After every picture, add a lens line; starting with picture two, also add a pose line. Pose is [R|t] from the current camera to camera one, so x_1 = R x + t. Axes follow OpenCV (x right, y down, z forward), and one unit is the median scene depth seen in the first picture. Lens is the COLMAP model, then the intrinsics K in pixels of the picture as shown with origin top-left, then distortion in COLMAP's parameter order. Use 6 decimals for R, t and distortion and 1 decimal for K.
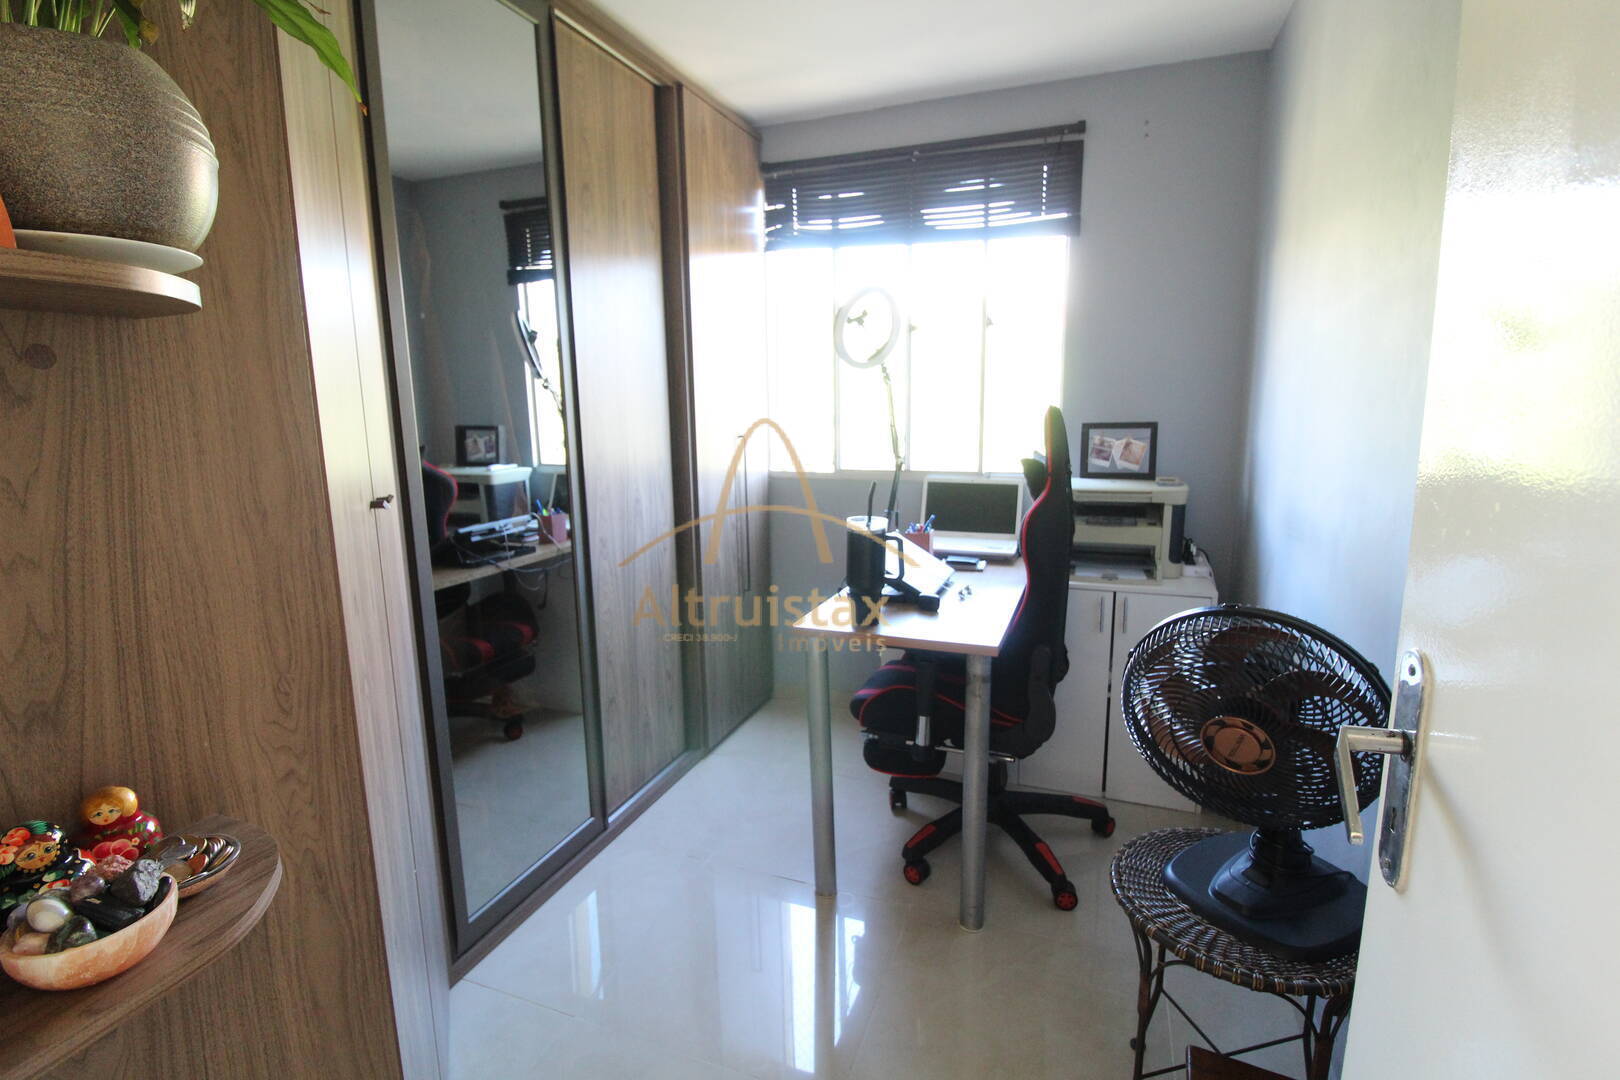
lens RADIAL K [[750.8, 0, 811.1], [0, 750.8, 530.0], [0, 0, 1]] dist [-0.001375, -0.012560]
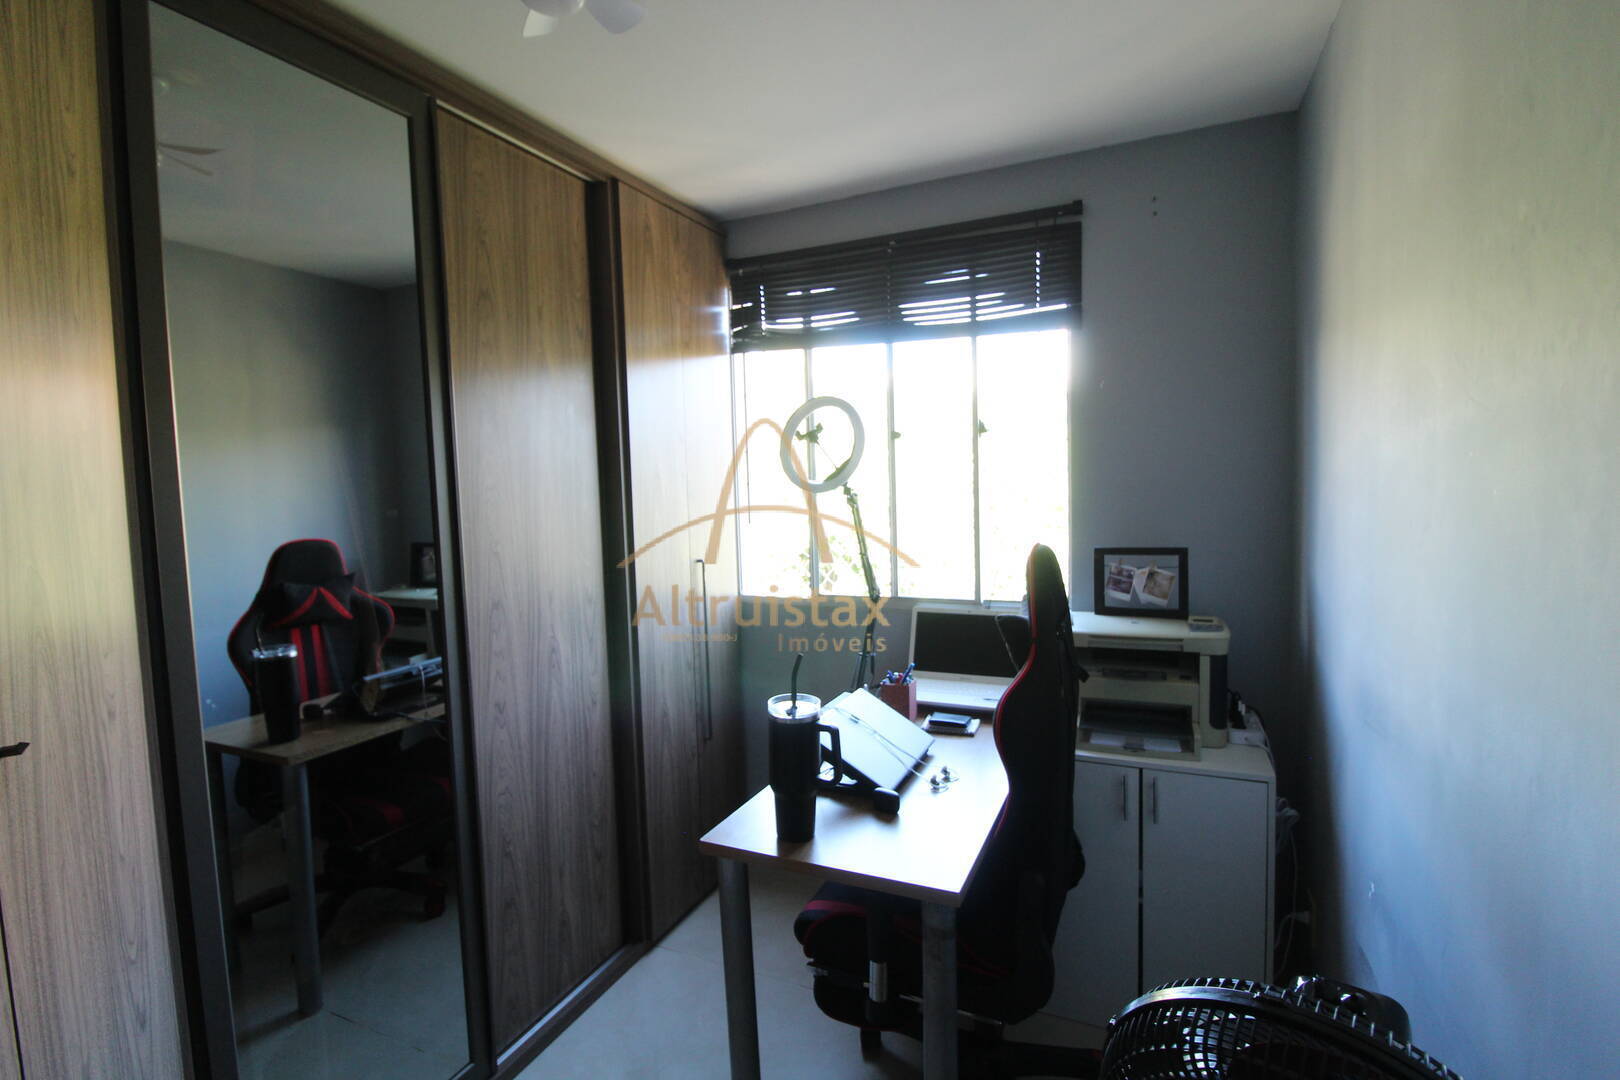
lens RADIAL K [[750.8, 0, 811.1], [0, 750.8, 530.0], [0, 0, 1]] dist [-0.001375, -0.012560]
pose [[0.998042, -0.011025, -0.061571, 0.101466], [0.004569, 0.994564, -0.104028, -0.078251], [0.062383, 0.103543, 0.992667, 0.158057]]
